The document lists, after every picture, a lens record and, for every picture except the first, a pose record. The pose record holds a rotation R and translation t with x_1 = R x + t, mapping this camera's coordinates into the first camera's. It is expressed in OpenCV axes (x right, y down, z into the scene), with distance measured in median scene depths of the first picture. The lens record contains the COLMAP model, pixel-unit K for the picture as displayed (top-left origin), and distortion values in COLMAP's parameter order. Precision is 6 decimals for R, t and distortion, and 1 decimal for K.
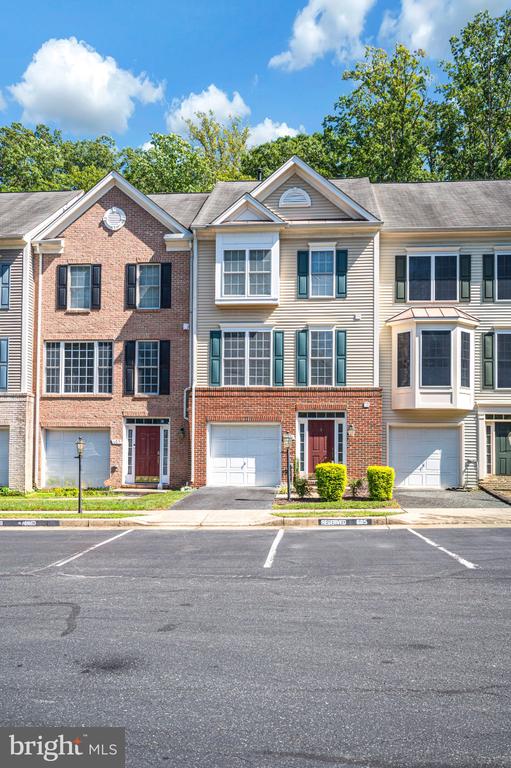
lens RADIAL K [[1219.4, 0, 255.5], [0, 1219.4, 384.0], [0, 0, 1]] dist [-0.006649, -0.001486]
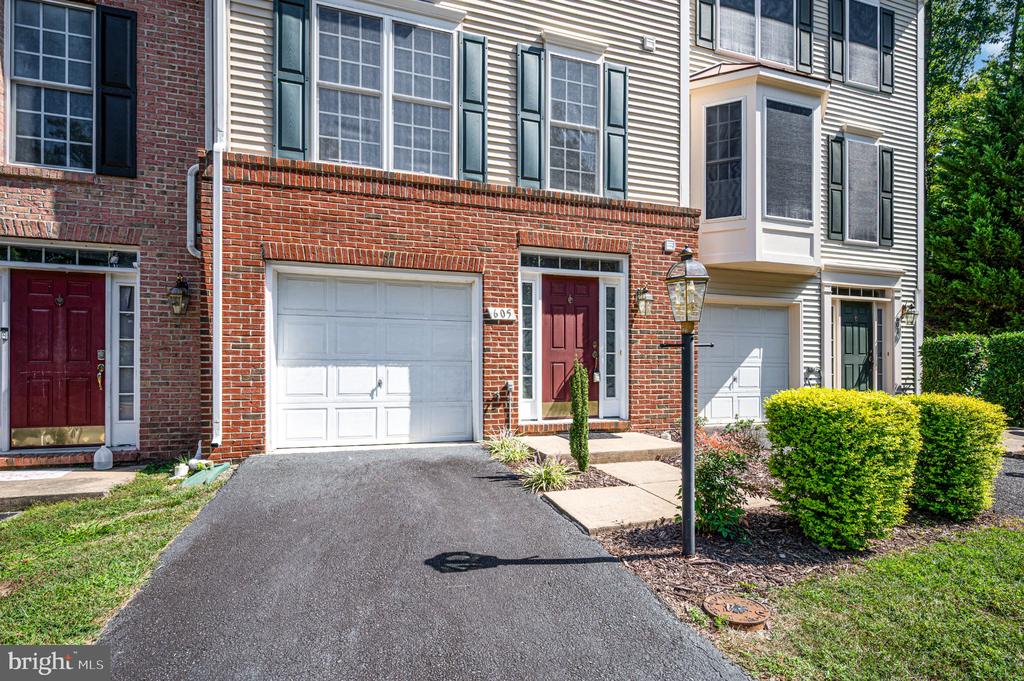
lens RADIAL K [[498.2, 0, 512.4], [0, 498.2, 365.6], [0, 0, 1]] dist [-0.002865, -0.001087]
pose [[0.897271, -0.007278, 0.441420, -0.039741], [-0.022838, 0.997760, 0.062874, 0.049915], [-0.440889, -0.066496, 0.895095, 0.851850]]
